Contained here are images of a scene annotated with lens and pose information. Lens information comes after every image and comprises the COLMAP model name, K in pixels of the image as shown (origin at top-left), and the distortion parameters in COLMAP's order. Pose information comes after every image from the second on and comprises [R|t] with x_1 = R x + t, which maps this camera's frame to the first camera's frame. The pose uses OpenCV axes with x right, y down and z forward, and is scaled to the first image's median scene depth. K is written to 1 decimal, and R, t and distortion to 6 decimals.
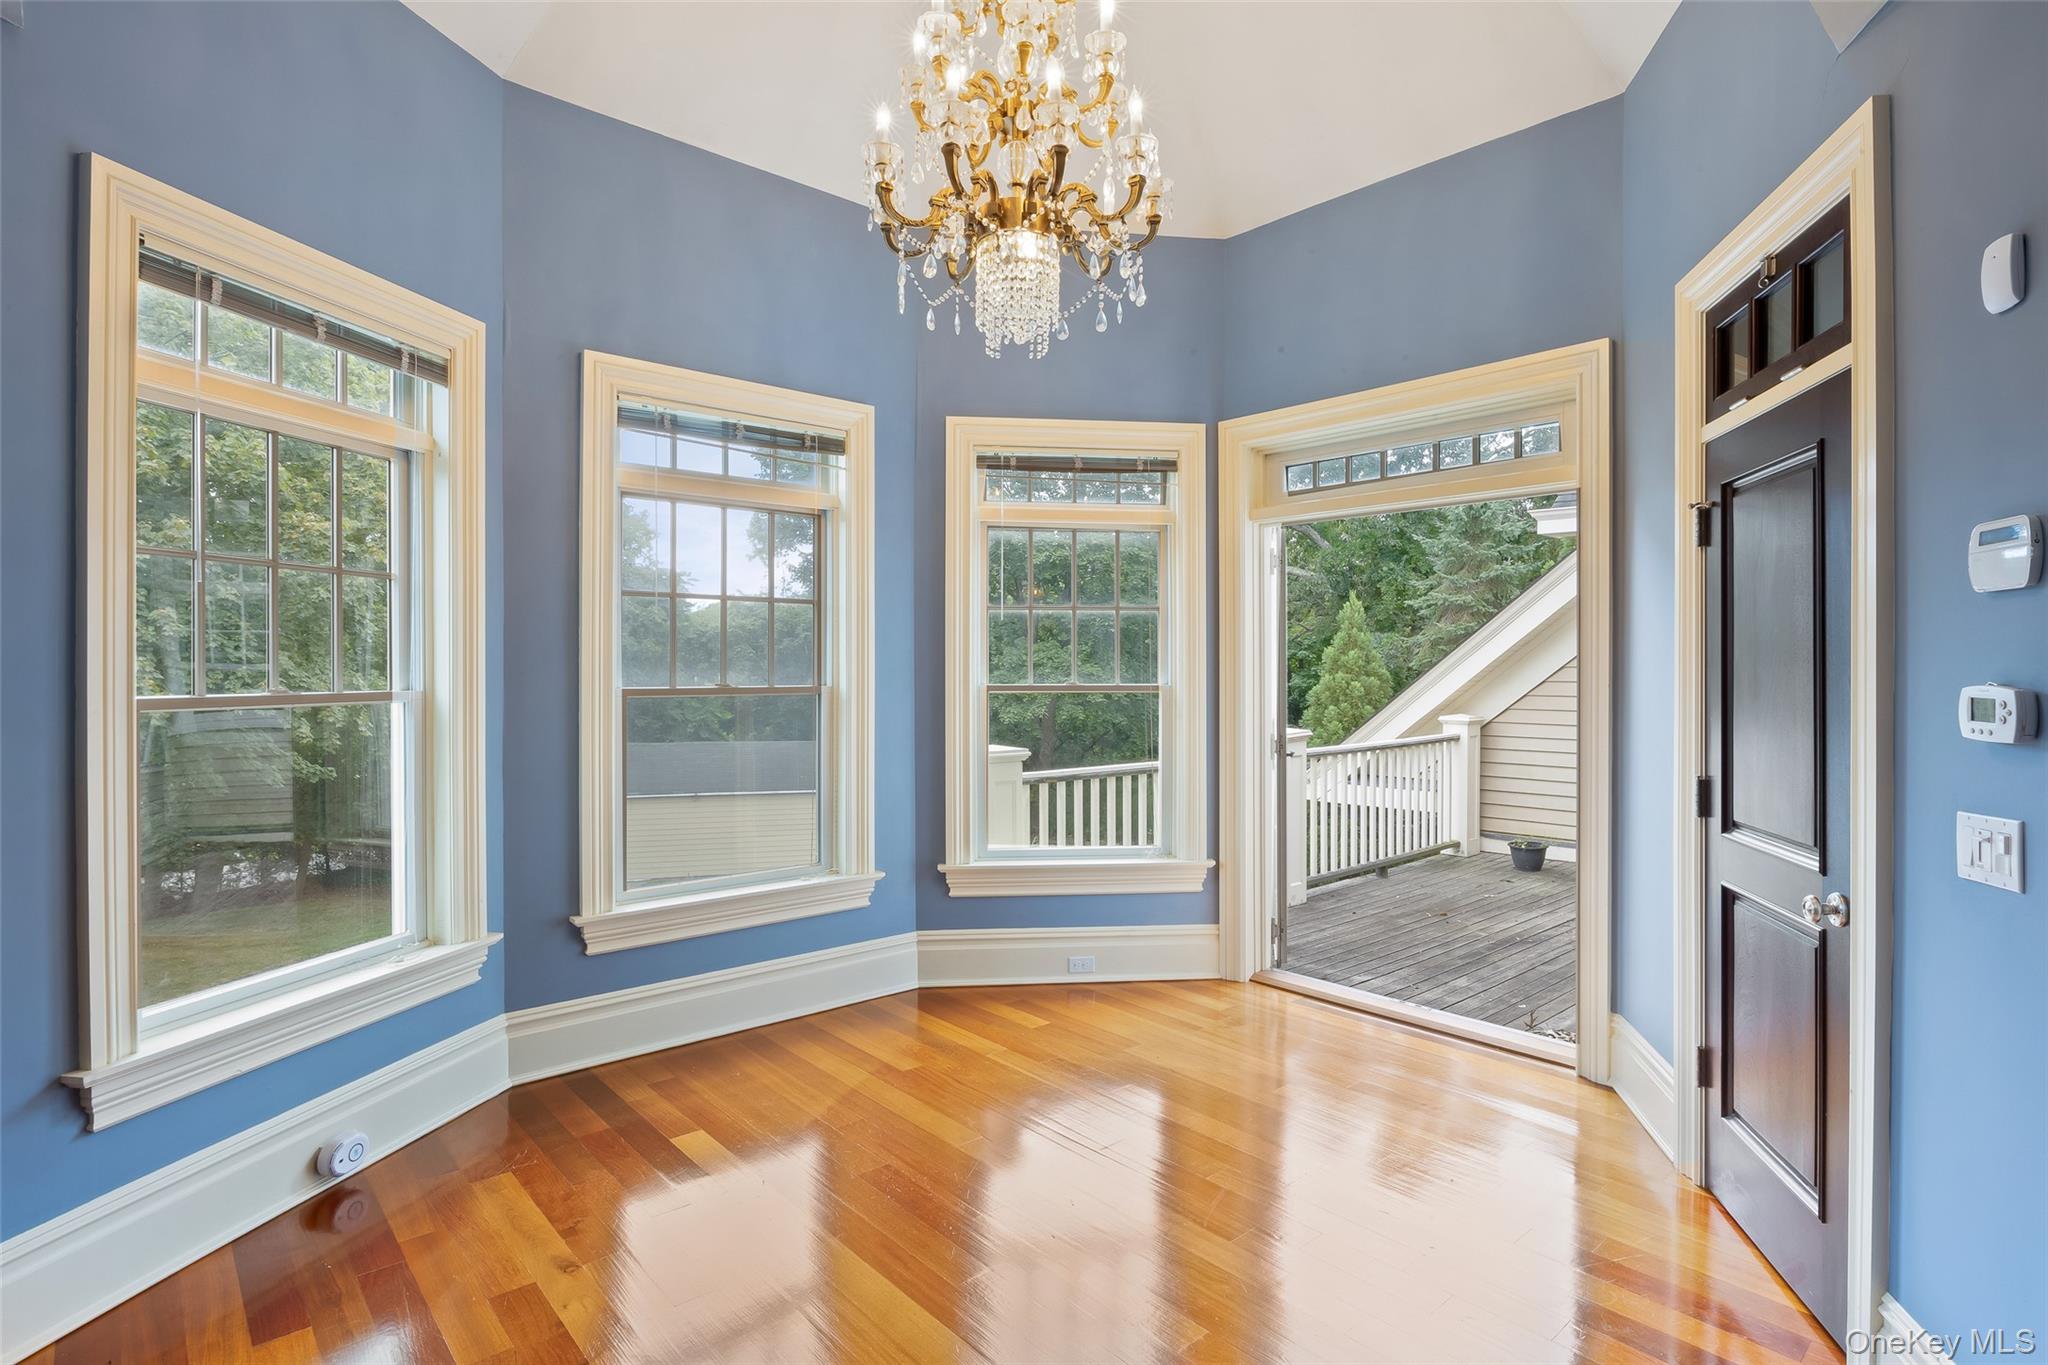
lens RADIAL K [[1008.3, 0, 1113.2], [0, 1008.3, 679.3], [0, 0, 1]] dist [-0.003275, -0.000078]
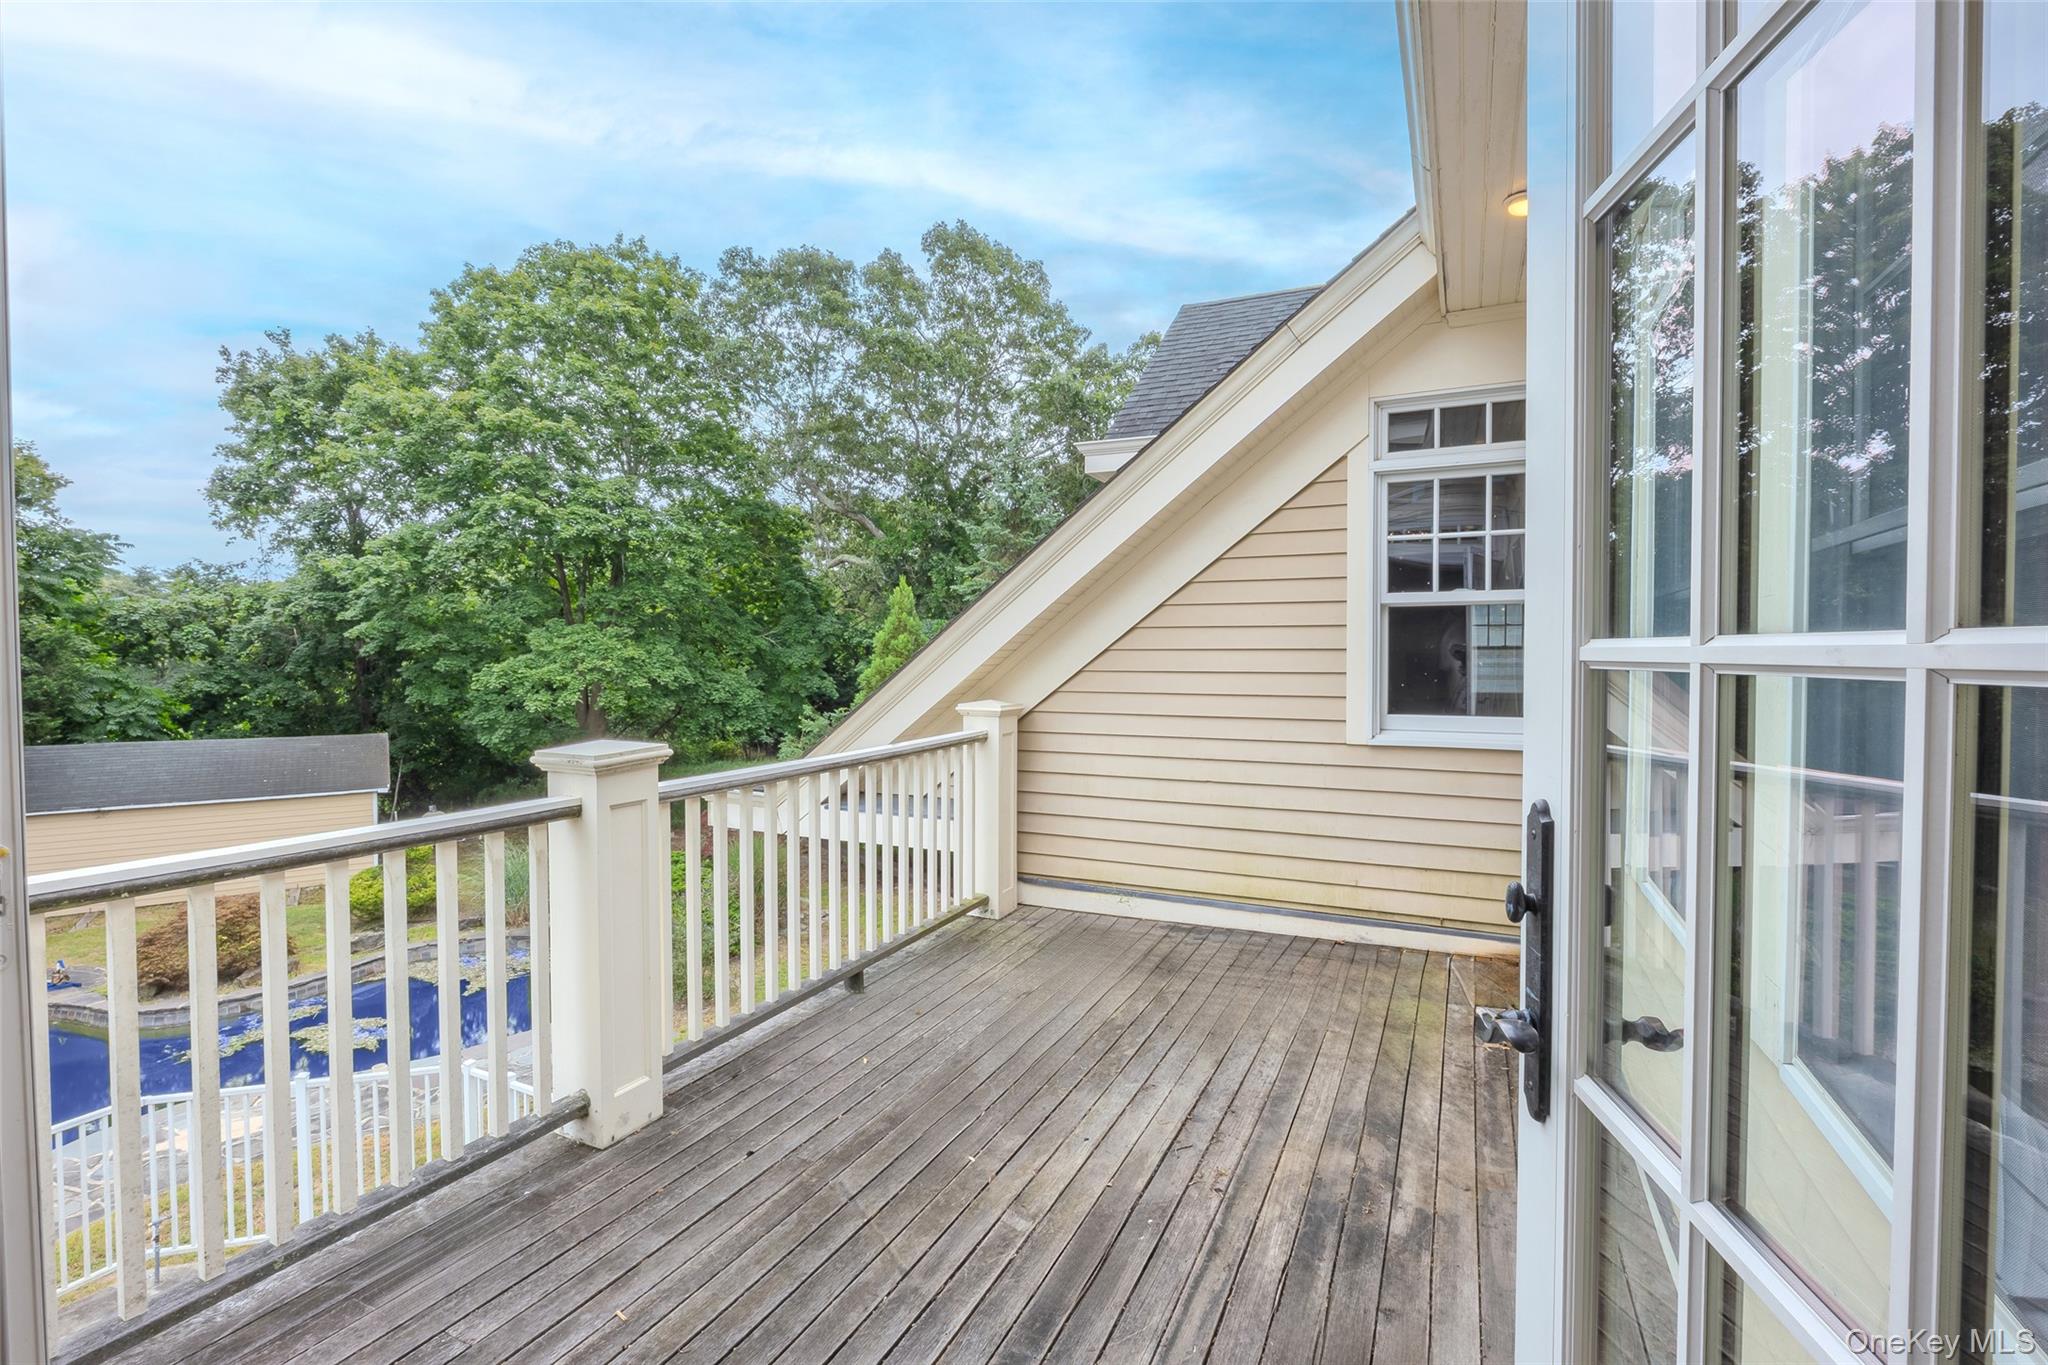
lens RADIAL K [[963.7, 0, 1025.8], [0, 963.7, 683.6], [0, 0, 1]] dist [0.004116, 0.000481]
pose [[0.937784, -0.008979, 0.347103, 0.169861], [0.002058, 0.999792, 0.020302, 0.012446], [-0.347213, -0.018324, 0.937607, 0.459299]]
